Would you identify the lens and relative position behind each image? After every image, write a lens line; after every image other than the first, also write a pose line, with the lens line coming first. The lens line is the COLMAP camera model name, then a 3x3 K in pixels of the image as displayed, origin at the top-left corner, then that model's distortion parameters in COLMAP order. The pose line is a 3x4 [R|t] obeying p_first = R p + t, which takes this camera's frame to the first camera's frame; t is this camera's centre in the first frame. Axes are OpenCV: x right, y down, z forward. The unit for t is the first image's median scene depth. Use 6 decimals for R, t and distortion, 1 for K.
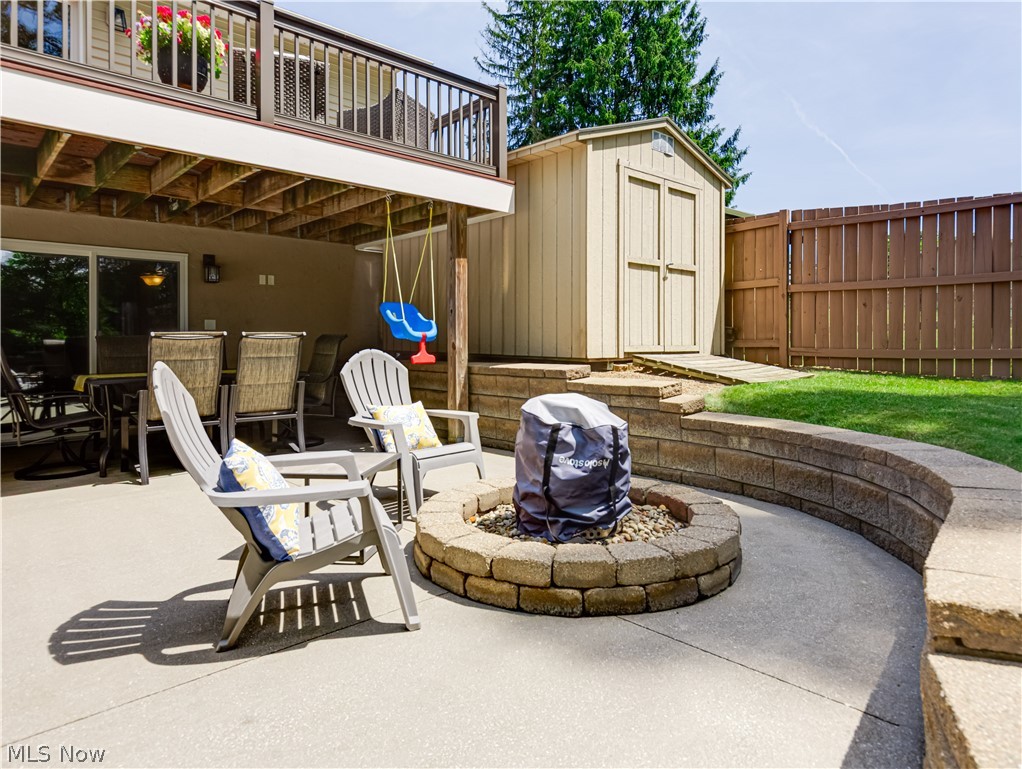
lens RADIAL K [[610.5, 0, 512.7], [0, 610.5, 347.1], [0, 0, 1]] dist [0.001485, 0.000401]
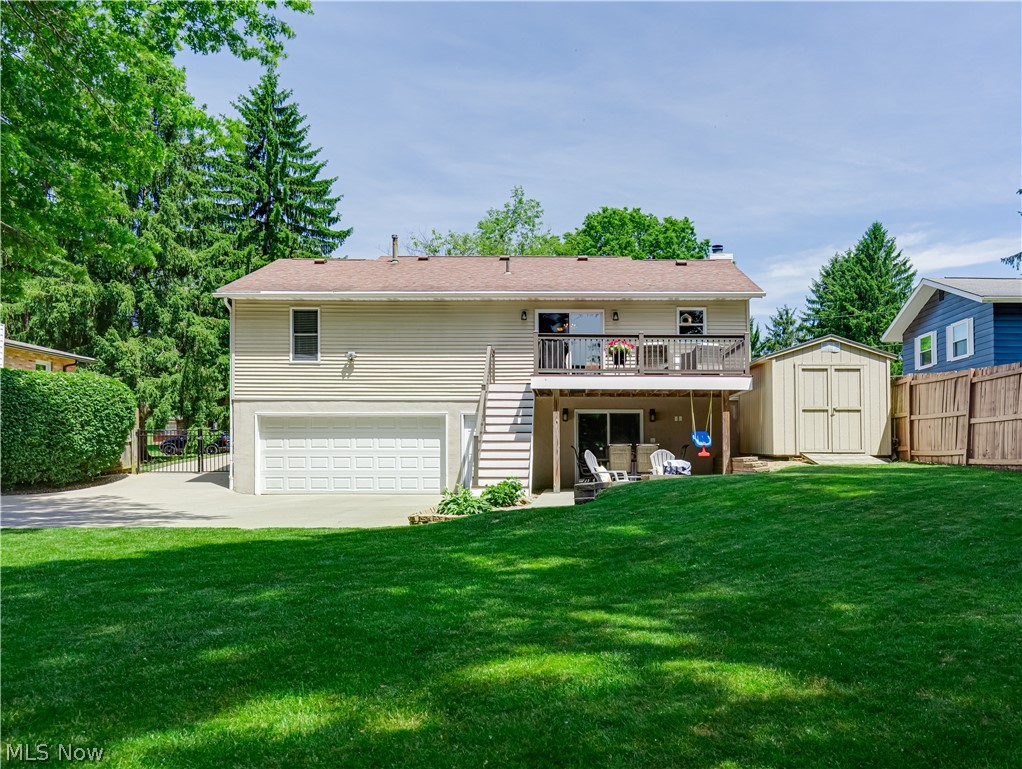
lens RADIAL K [[1320.0, 0, 511.0], [0, 1320.0, 384.5], [0, 0, 1]] dist [-0.001358, 0.000561]
pose [[0.705015, -0.037820, -0.708183, 2.702775], [-0.009651, 0.997973, -0.062903, 0.070401], [0.709127, 0.051182, 0.703221, -2.912369]]
